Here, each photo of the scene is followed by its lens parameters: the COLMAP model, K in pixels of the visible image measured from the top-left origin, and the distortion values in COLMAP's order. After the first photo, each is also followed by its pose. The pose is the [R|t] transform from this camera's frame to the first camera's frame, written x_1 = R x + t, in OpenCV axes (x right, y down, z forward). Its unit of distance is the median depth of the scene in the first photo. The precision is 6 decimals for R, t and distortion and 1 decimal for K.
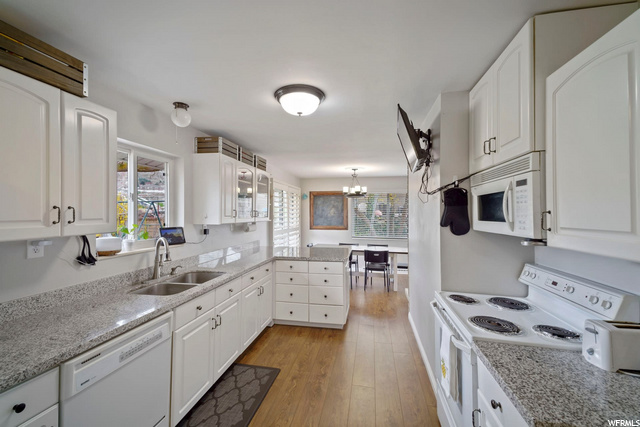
lens RADIAL K [[271.2, 0, 320.0], [0, 271.2, 213.5], [0, 0, 1]] dist [0.027054, -0.000445]
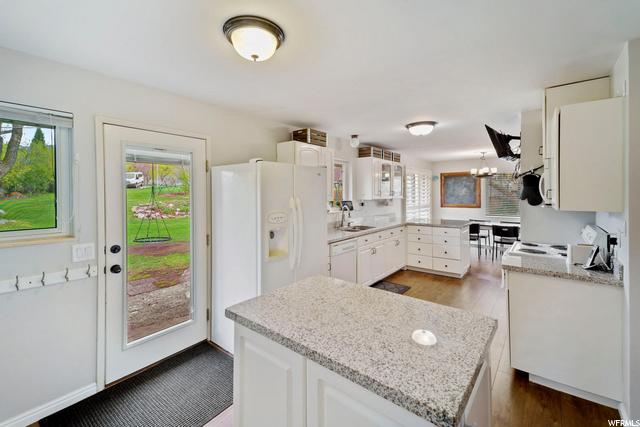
lens RADIAL K [[279.0, 0, 308.6], [0, 279.0, 197.2], [0, 0, 1]] dist [0.027143, -0.000100]
pose [[0.872621, -0.001880, -0.488394, 0.090604], [0.007408, 0.999929, 0.009387, 0.004457], [0.488341, -0.011809, 0.872573, -0.479240]]
